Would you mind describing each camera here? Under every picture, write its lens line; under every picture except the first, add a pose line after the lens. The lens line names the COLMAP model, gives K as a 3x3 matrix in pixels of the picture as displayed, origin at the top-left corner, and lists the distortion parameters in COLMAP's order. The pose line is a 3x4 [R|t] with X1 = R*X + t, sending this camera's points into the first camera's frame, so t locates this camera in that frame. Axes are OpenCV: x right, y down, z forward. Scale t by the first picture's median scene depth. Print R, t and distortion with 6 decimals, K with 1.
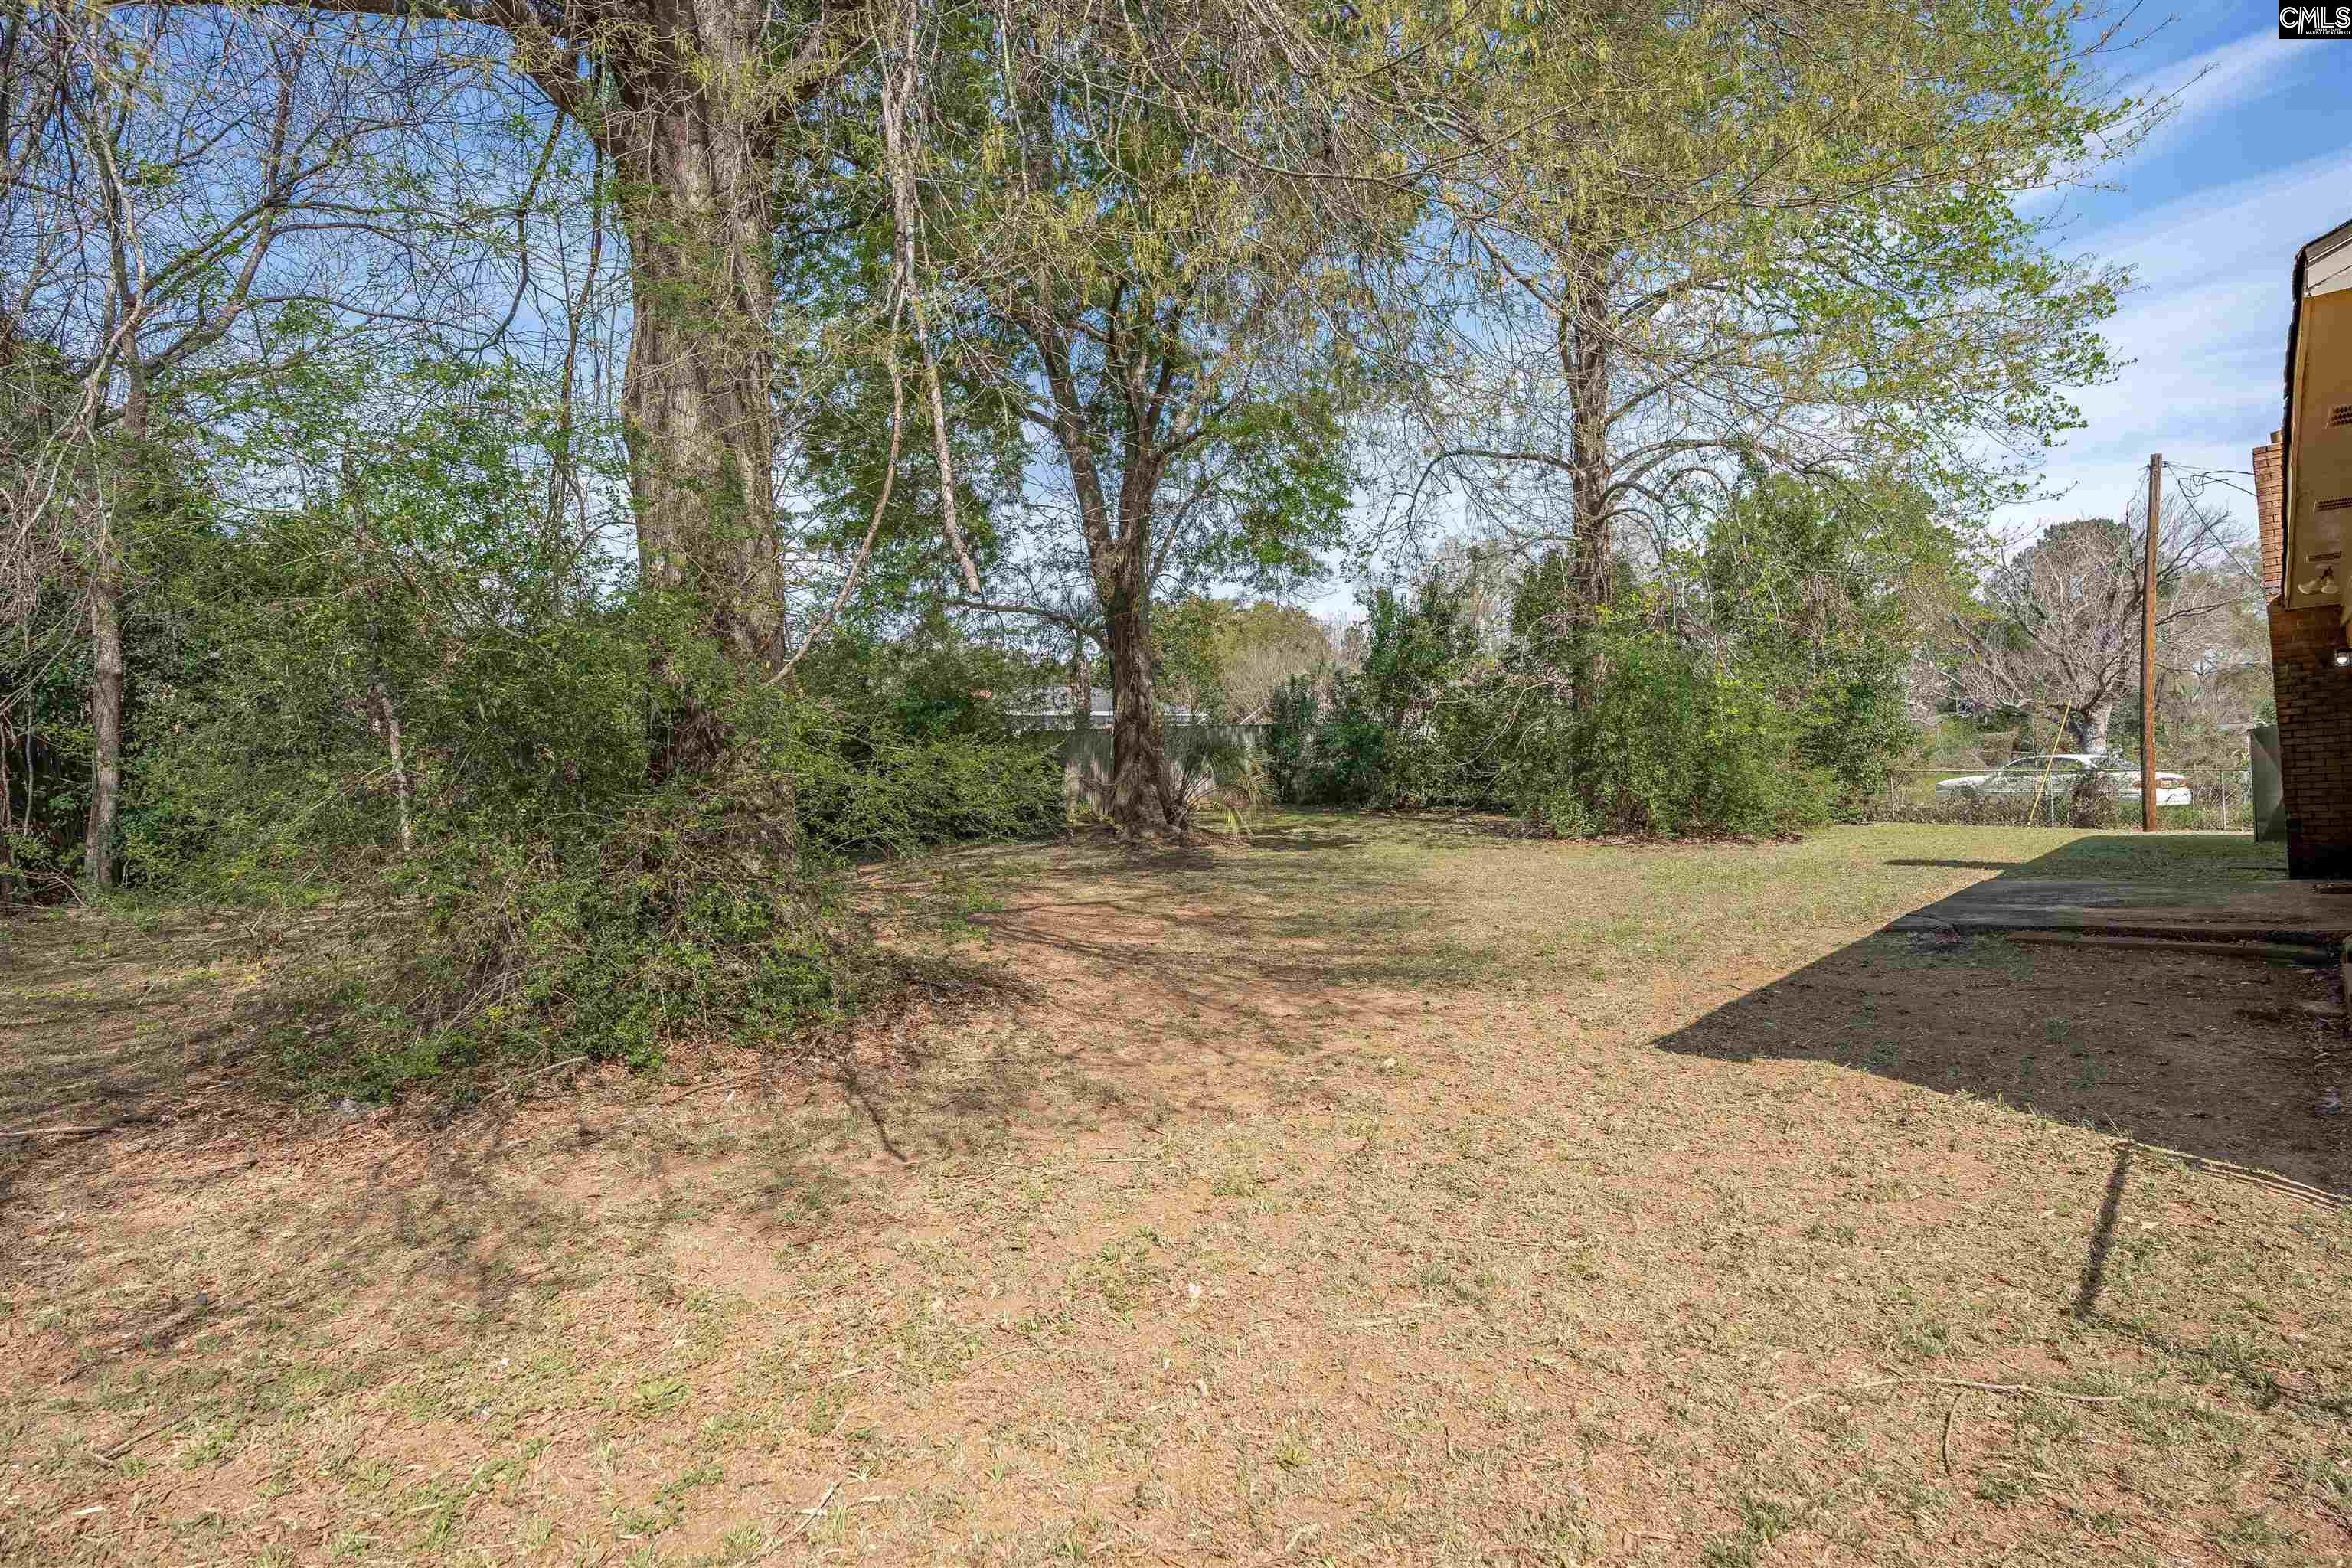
lens RADIAL K [[1129.7, 0, 1181.1], [0, 1129.7, 778.0], [0, 0, 1]] dist [-0.065551, 0.028605]
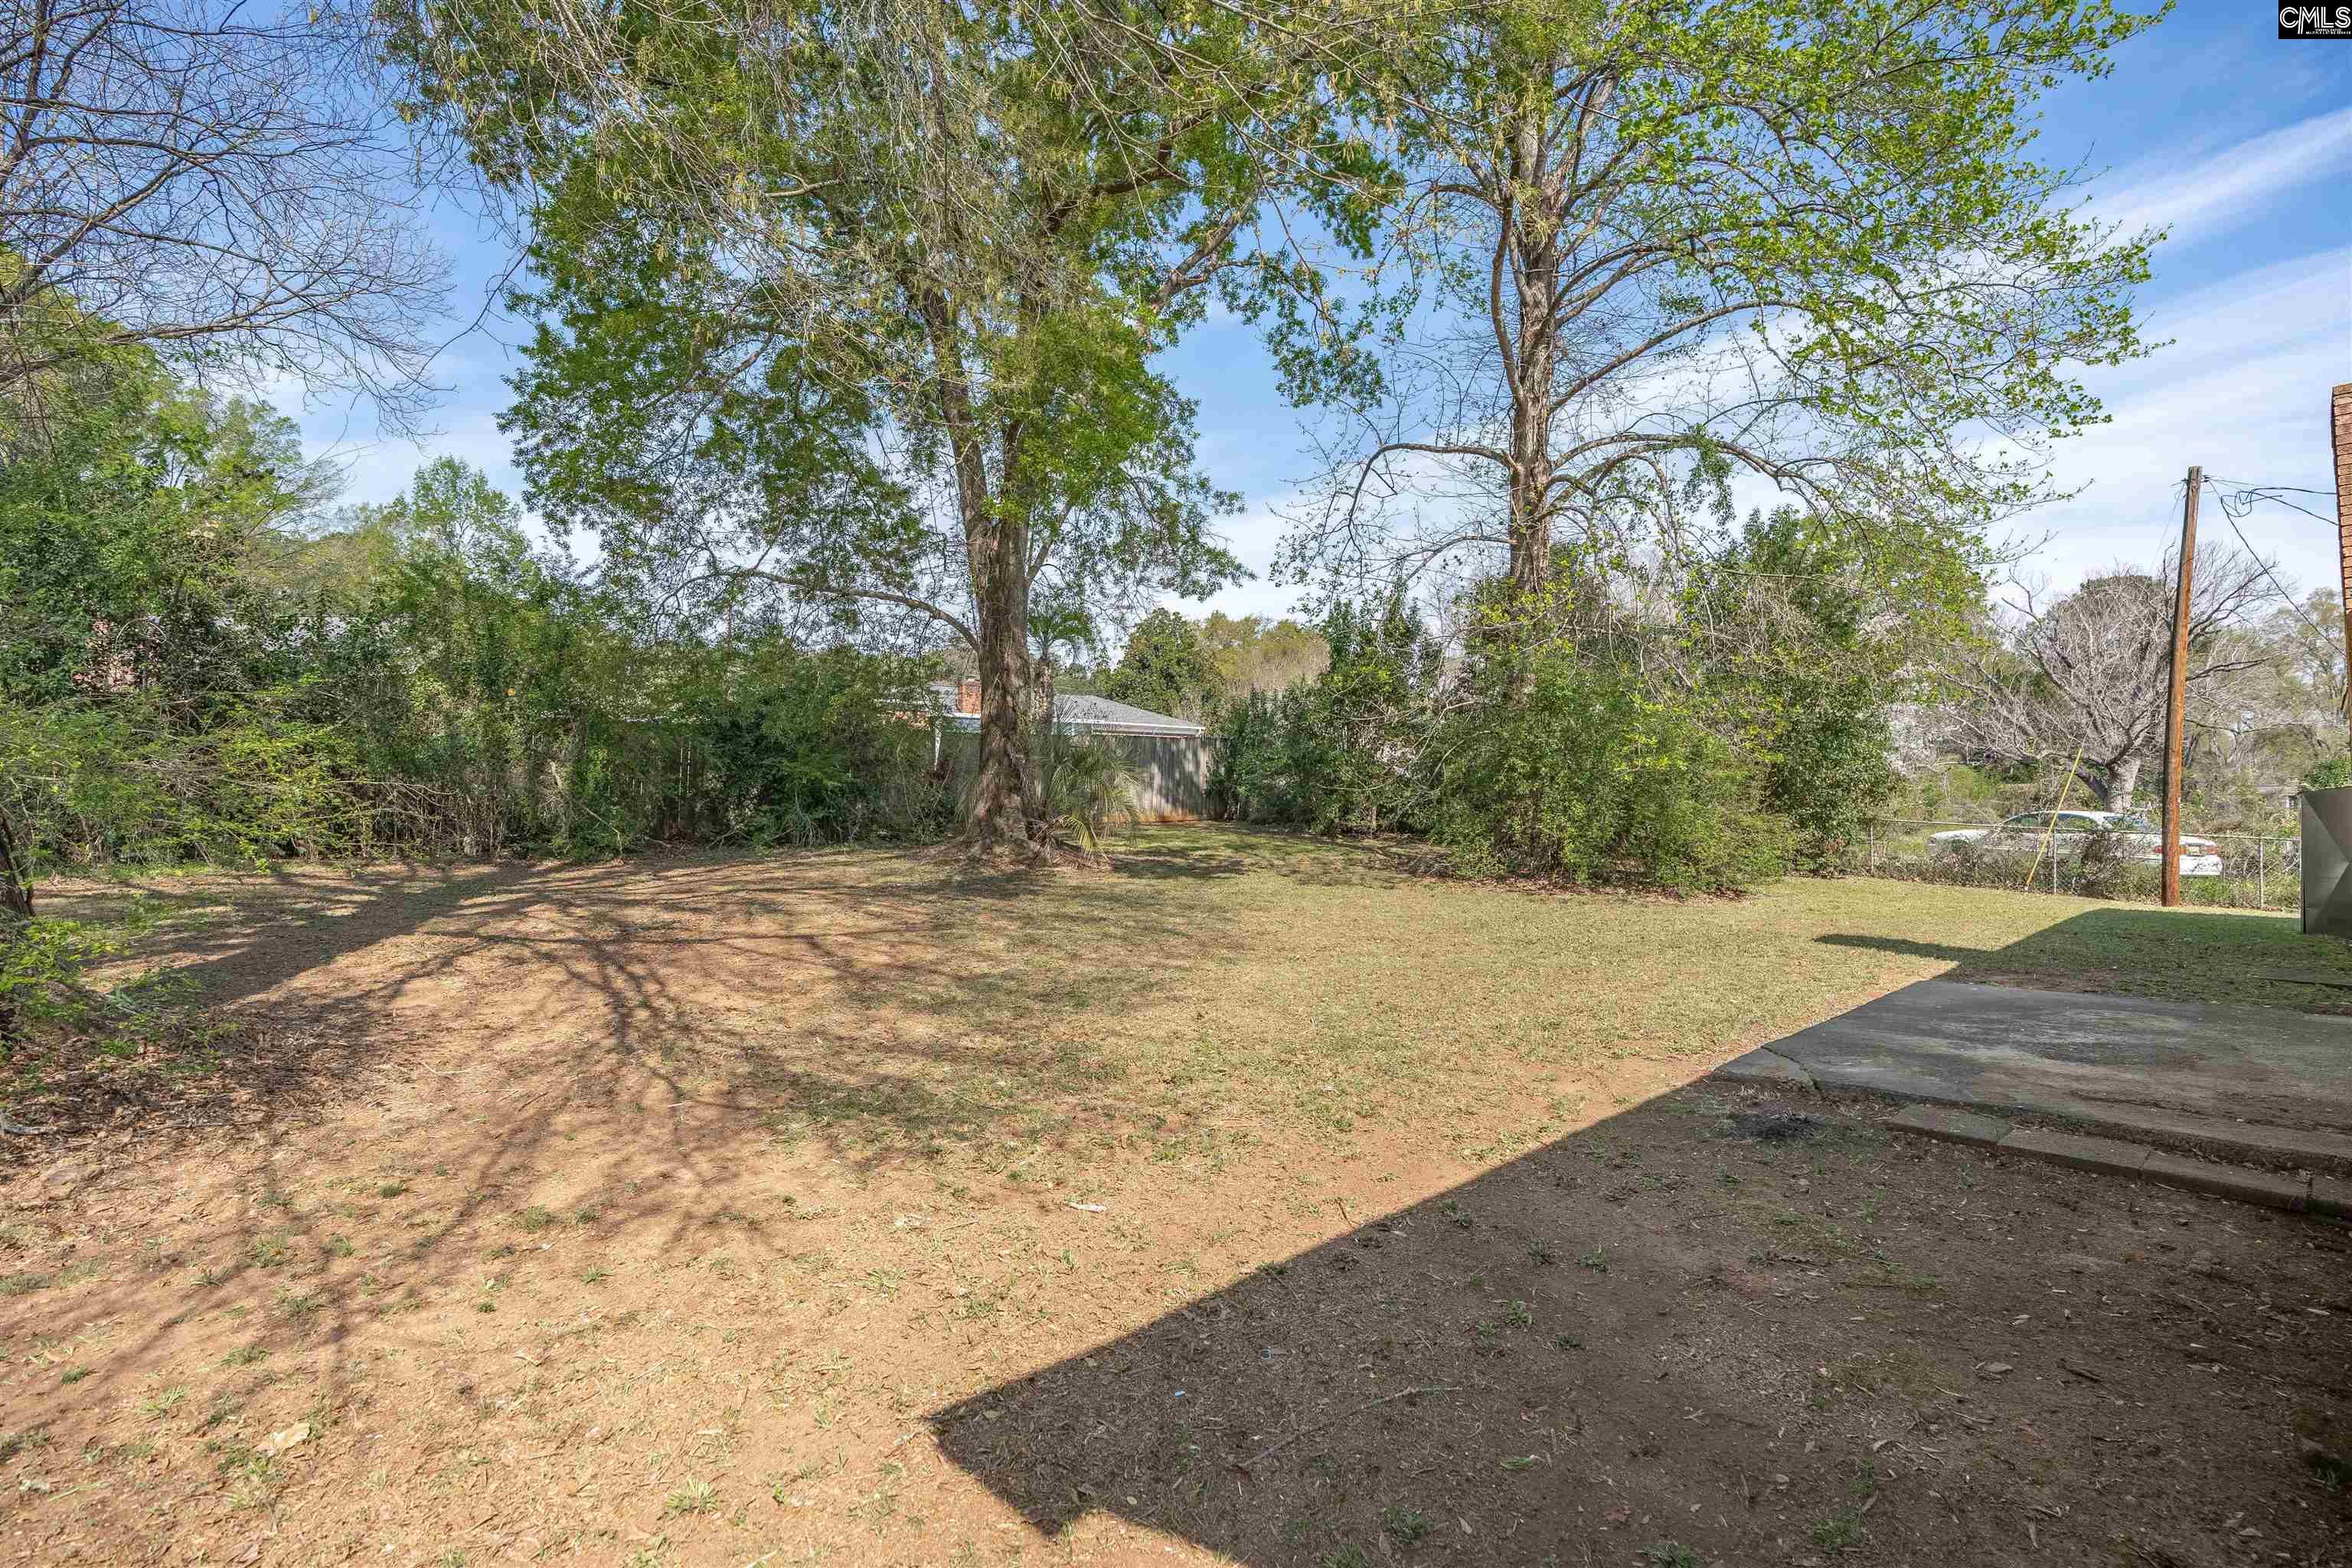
lens RADIAL K [[1090.1, 0, 1169.4], [0, 1090.1, 776.3], [0, 0, 1]] dist [-0.050402, 0.020665]
pose [[0.998154, 0.048106, -0.037066, 0.116791], [-0.048538, 0.998762, -0.010860, -0.004999], [0.036497, 0.012639, 0.999254, 0.125791]]
